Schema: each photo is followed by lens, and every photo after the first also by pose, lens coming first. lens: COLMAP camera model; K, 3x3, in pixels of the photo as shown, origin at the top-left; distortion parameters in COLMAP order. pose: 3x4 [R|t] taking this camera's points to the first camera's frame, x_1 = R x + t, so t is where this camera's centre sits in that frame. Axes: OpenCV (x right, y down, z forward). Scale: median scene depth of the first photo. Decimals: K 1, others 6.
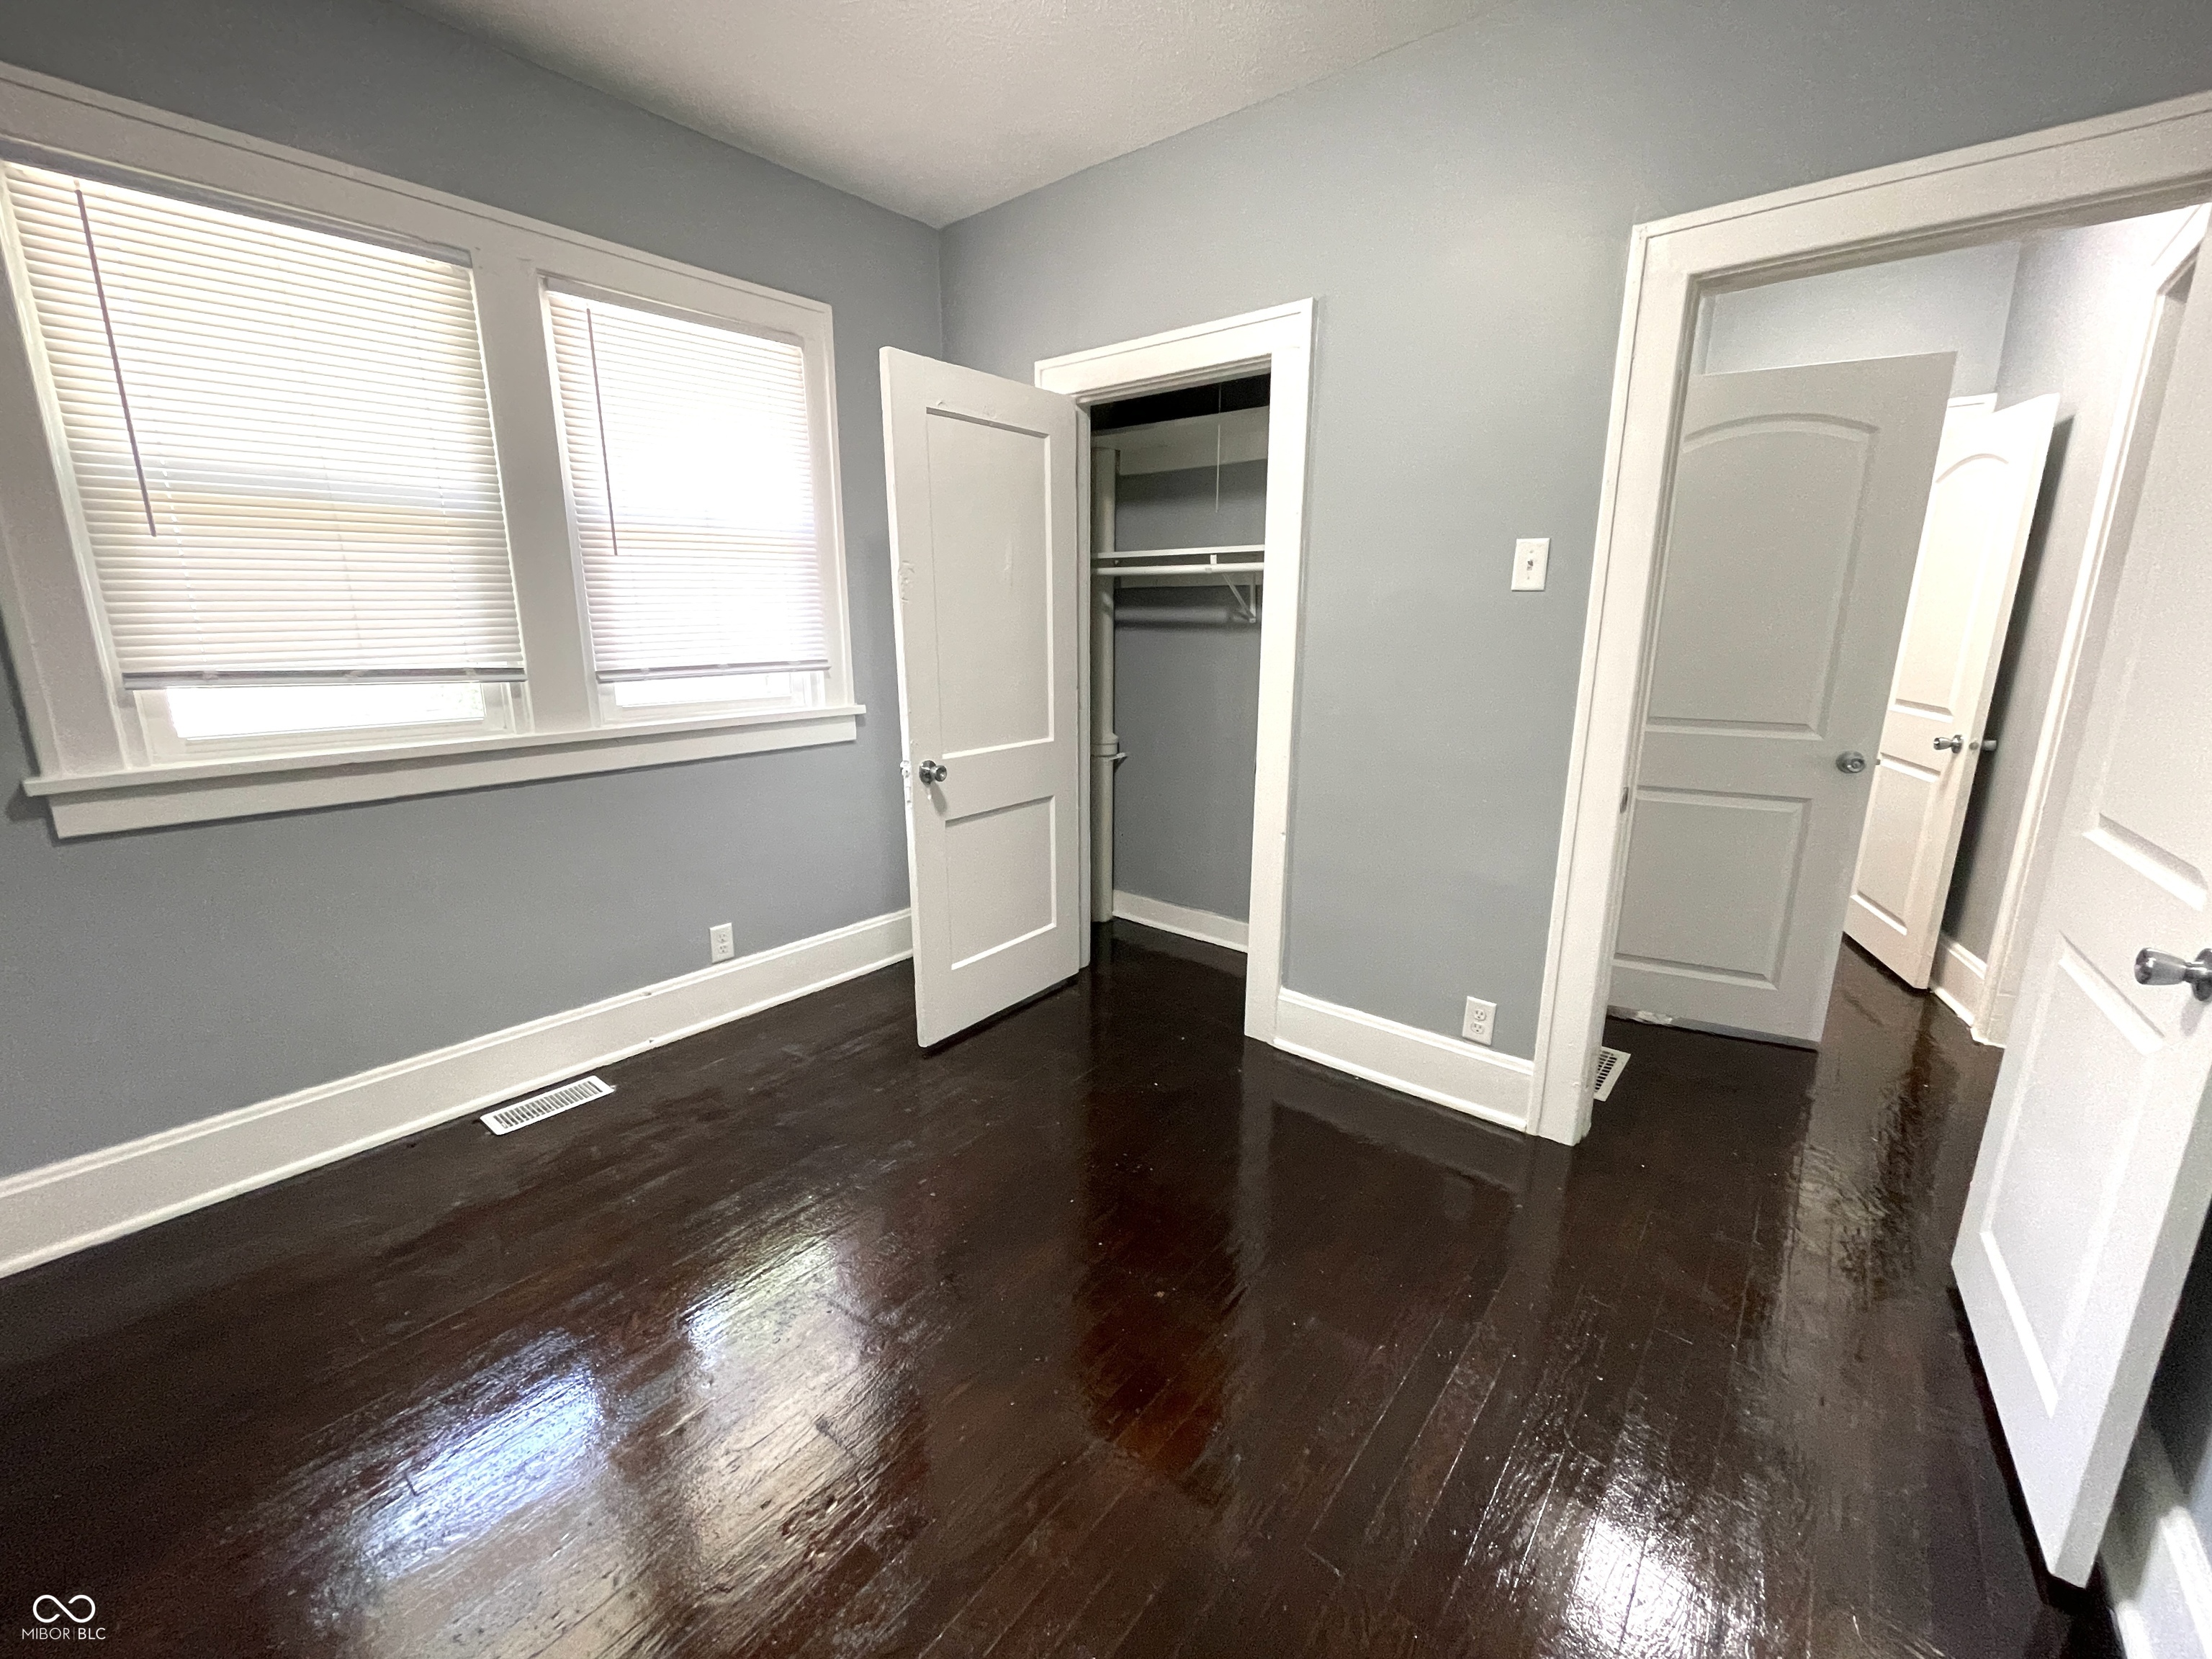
lens RADIAL K [[898.3, 0, 1099.6], [0, 898.3, 823.5], [0, 0, 1]] dist [0.001049, -0.000986]
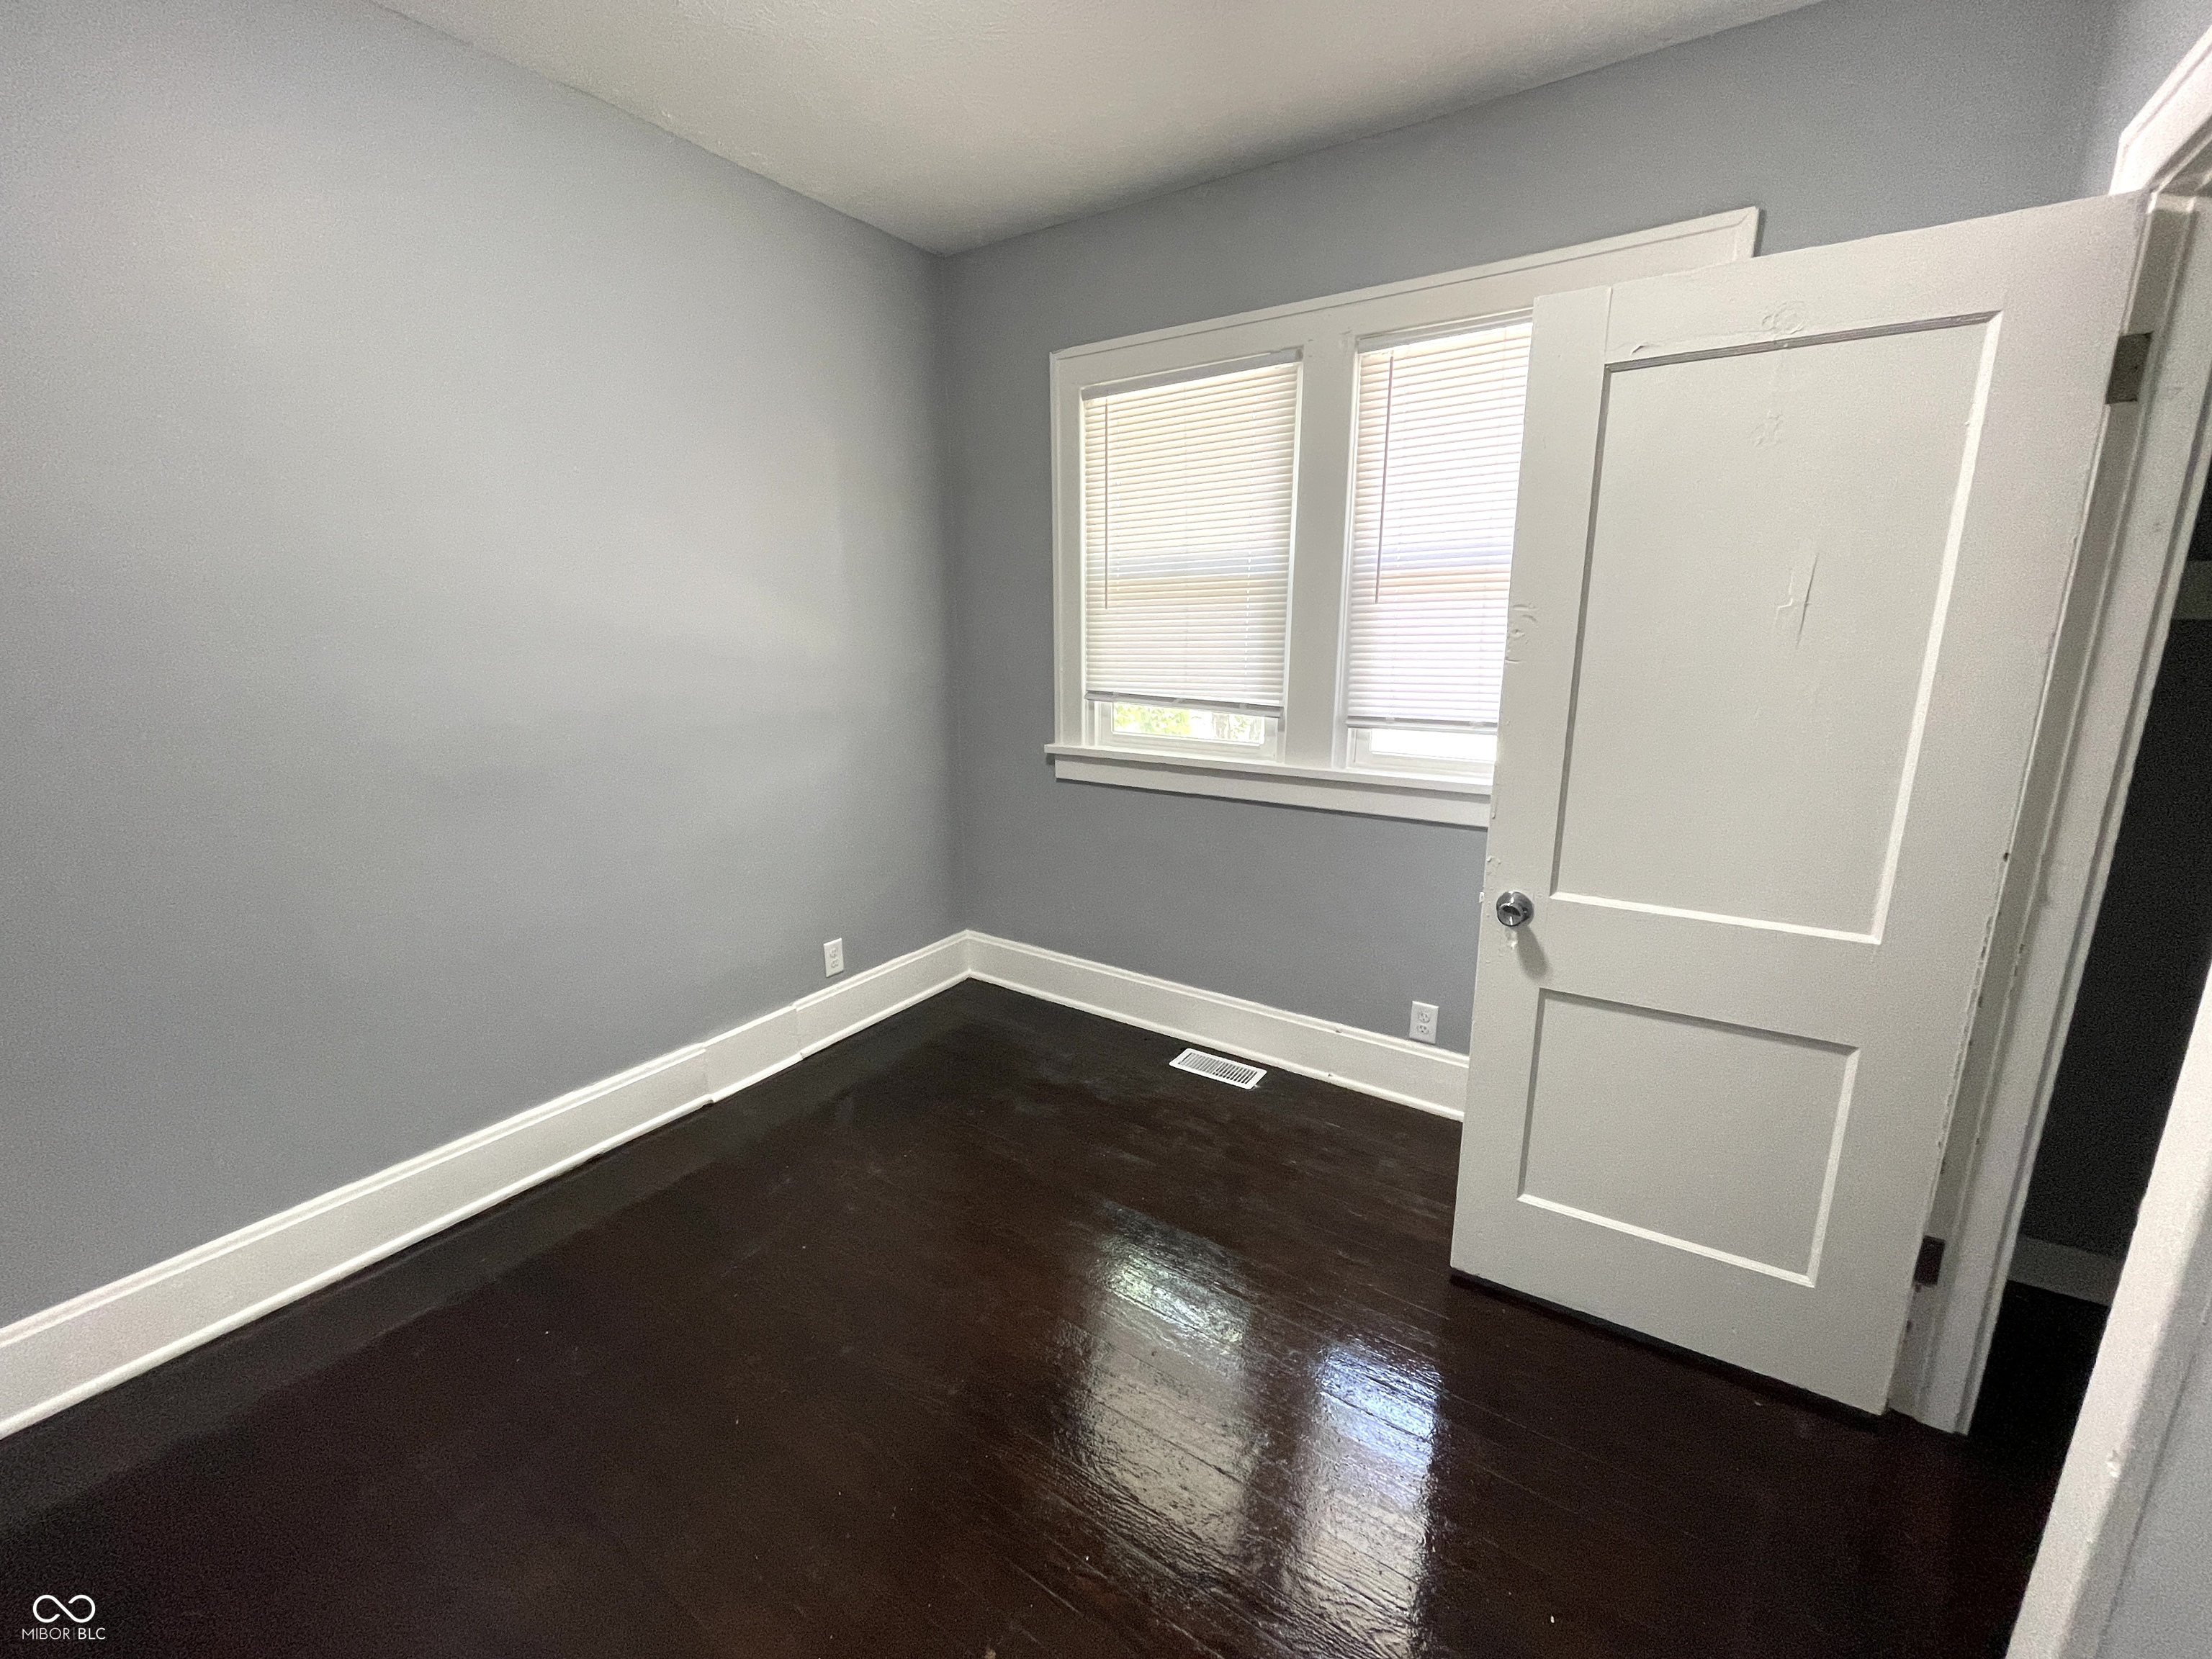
lens RADIAL K [[898.3, 0, 1100.8], [0, 898.3, 826.5], [0, 0, 1]] dist [0.001049, -0.000986]
pose [[0.102530, 0.223084, -0.969392, 0.470879], [-0.218371, 0.955803, 0.196861, -0.202137], [0.970465, 0.191503, 0.146714, 0.639163]]
